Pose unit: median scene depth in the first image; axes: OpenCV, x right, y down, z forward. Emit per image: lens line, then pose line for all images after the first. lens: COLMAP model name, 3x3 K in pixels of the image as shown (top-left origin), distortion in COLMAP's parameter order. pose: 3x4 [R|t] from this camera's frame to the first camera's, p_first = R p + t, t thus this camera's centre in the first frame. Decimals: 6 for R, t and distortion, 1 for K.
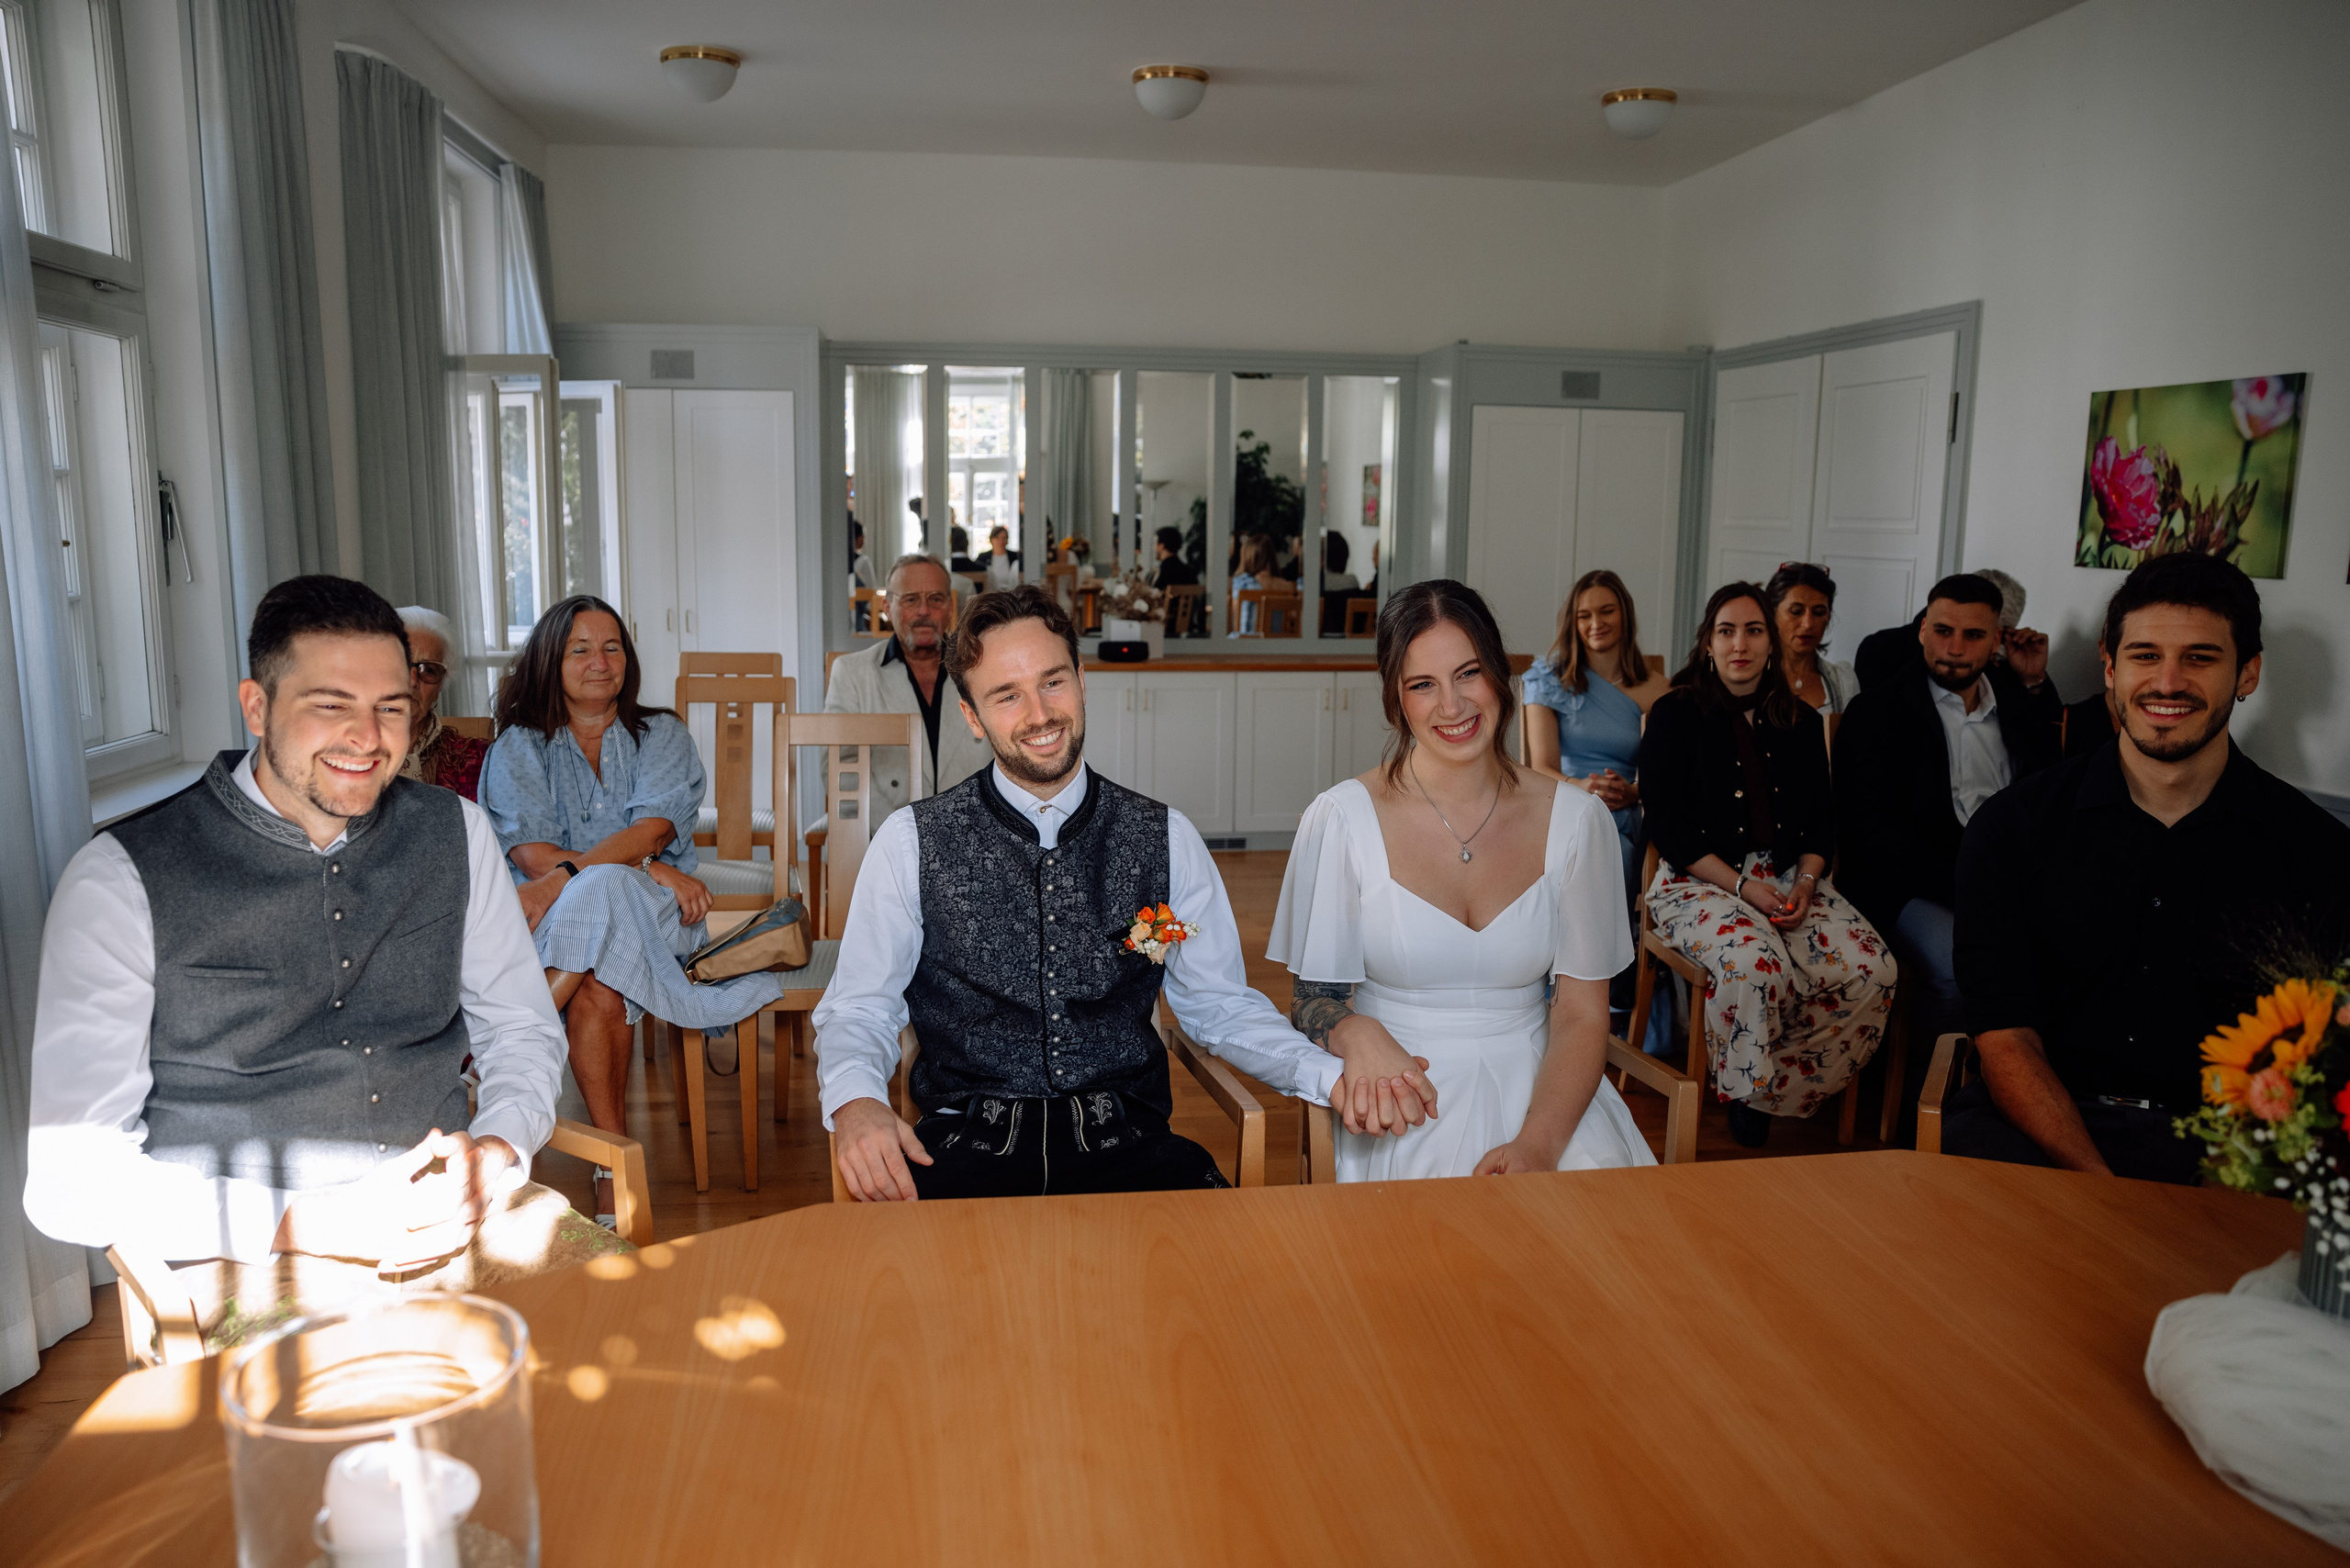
lens RADIAL K [[1708.1, 0, 1176.6], [0, 1708.1, 764.9], [0, 0, 1]] dist [-0.041806, 0.054435]
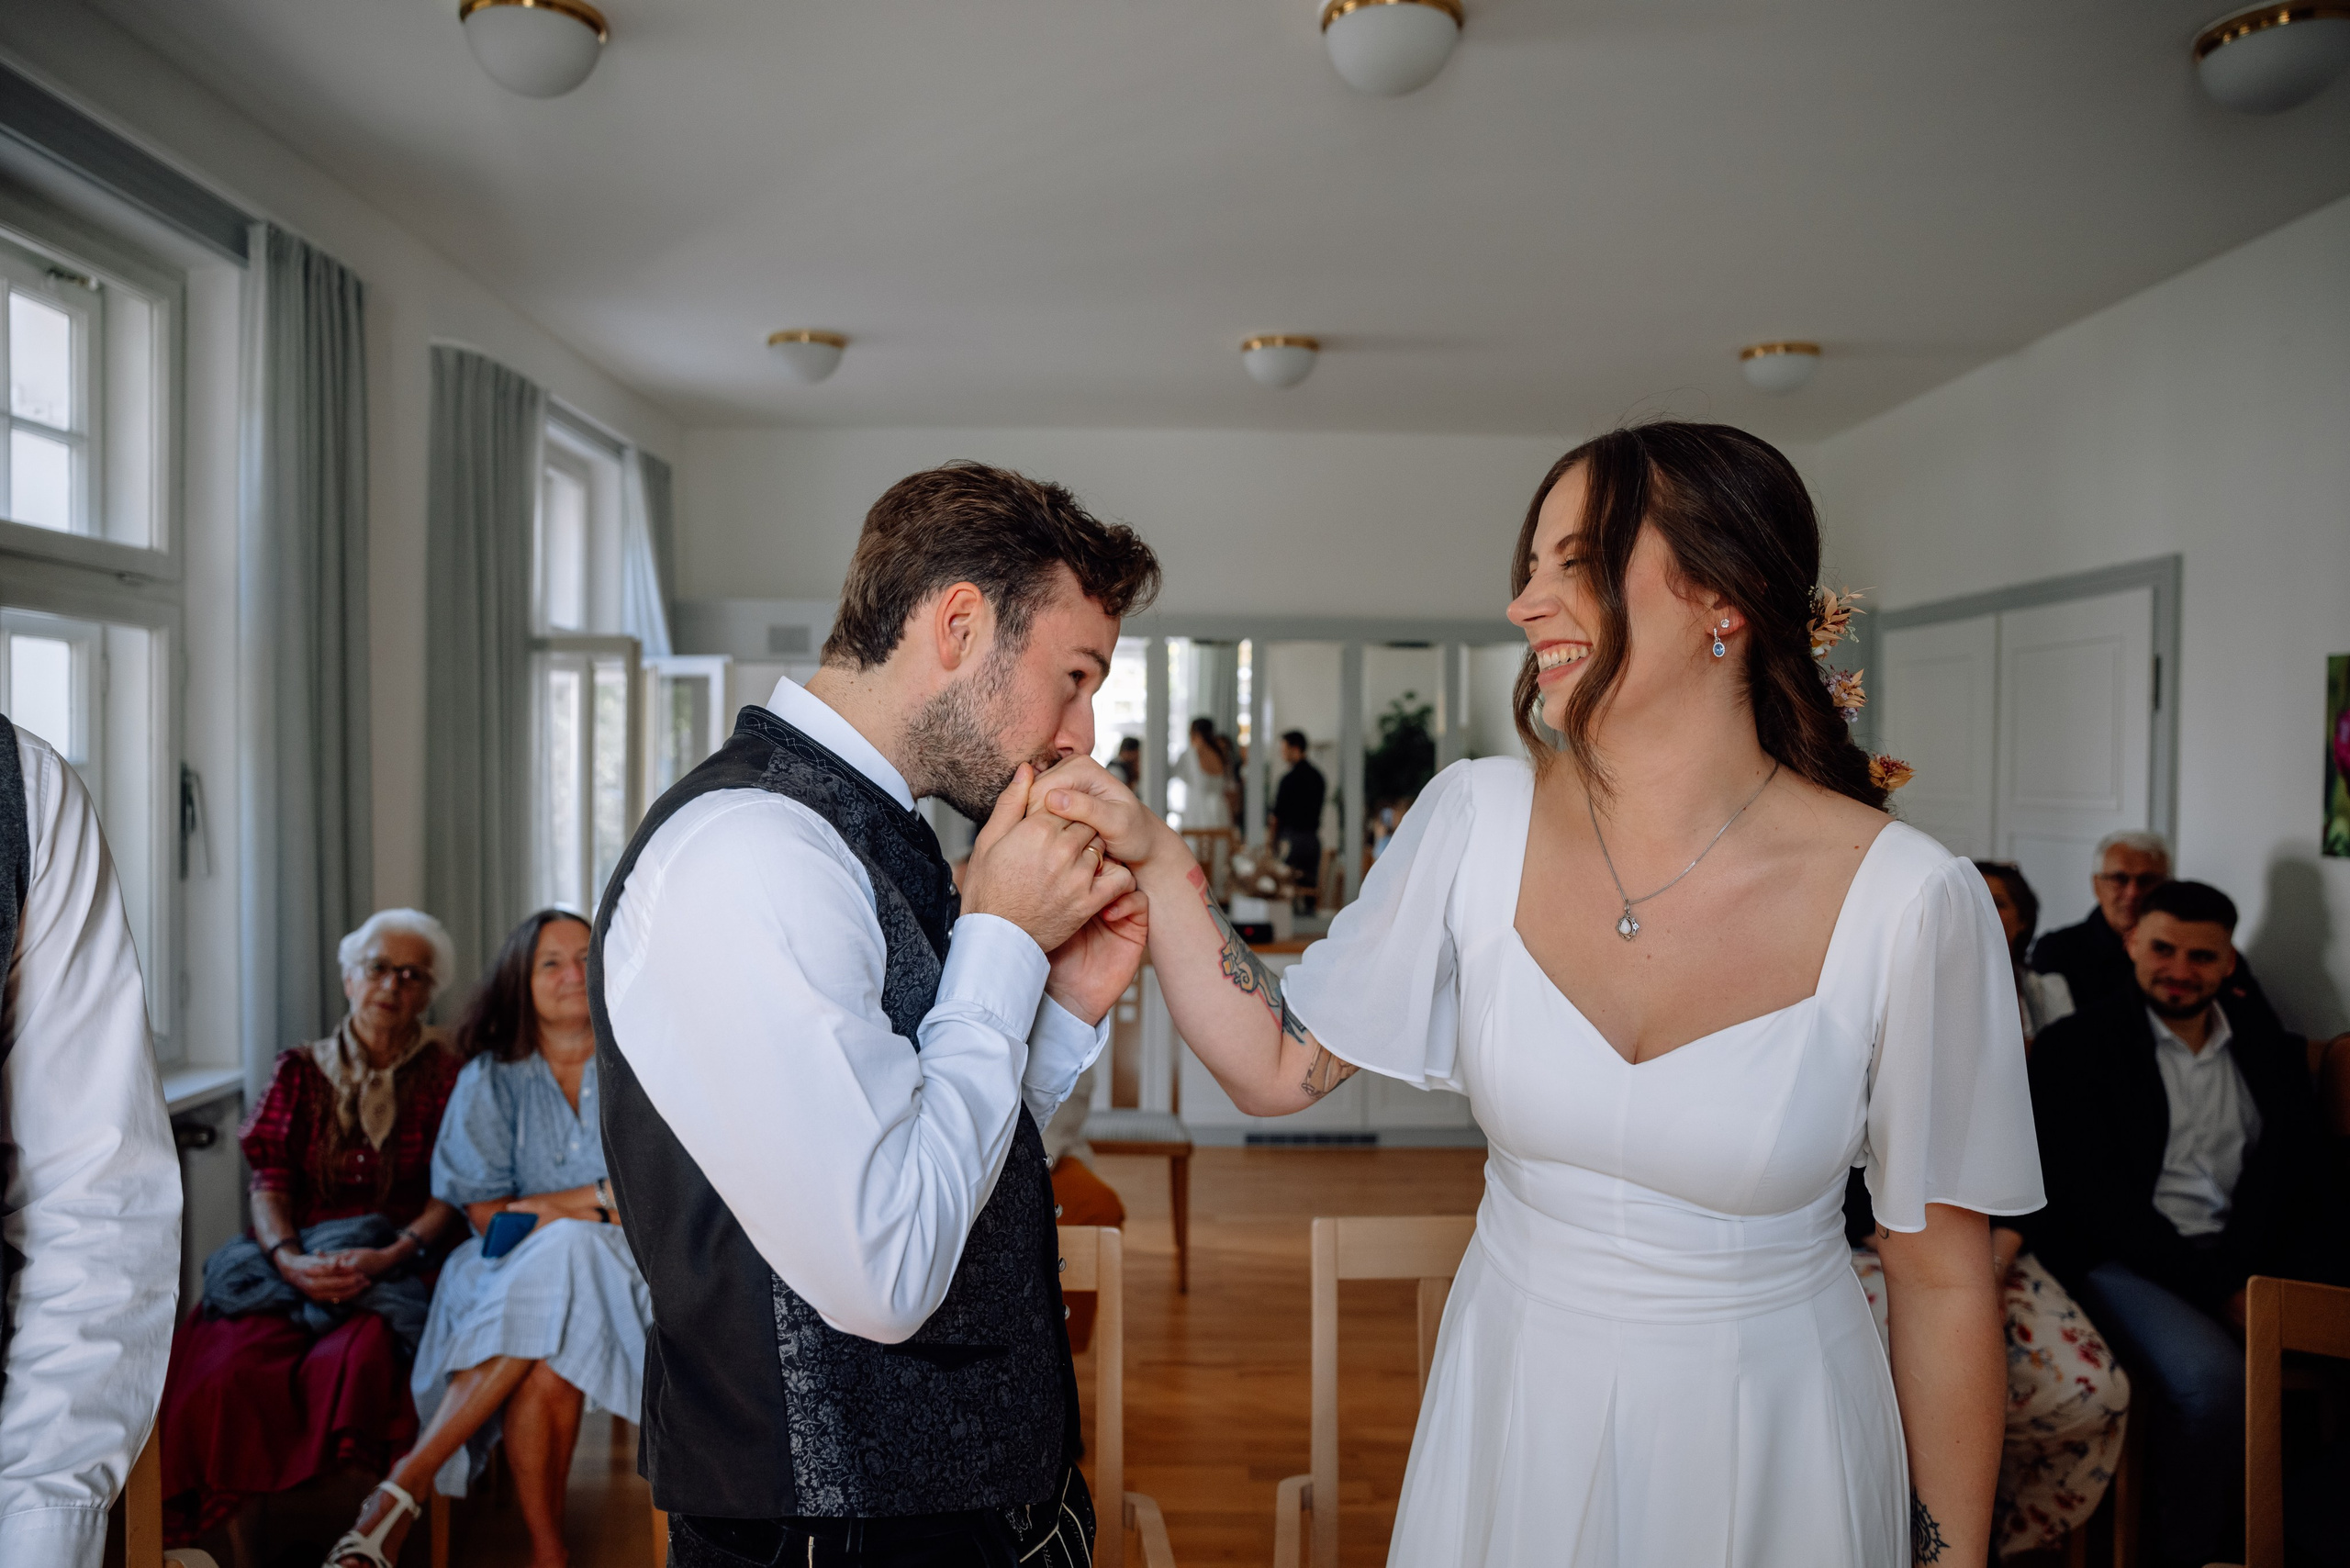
lens RADIAL K [[1708.1, 0, 1160.5], [0, 1708.1, 765.5], [0, 0, 1]] dist [-0.041806, 0.054435]
pose [[0.993718, -0.004819, -0.111813, 0.050849], [-0.012010, 0.988712, -0.149349, -0.030231], [0.111271, 0.149753, 0.982442, 0.100839]]
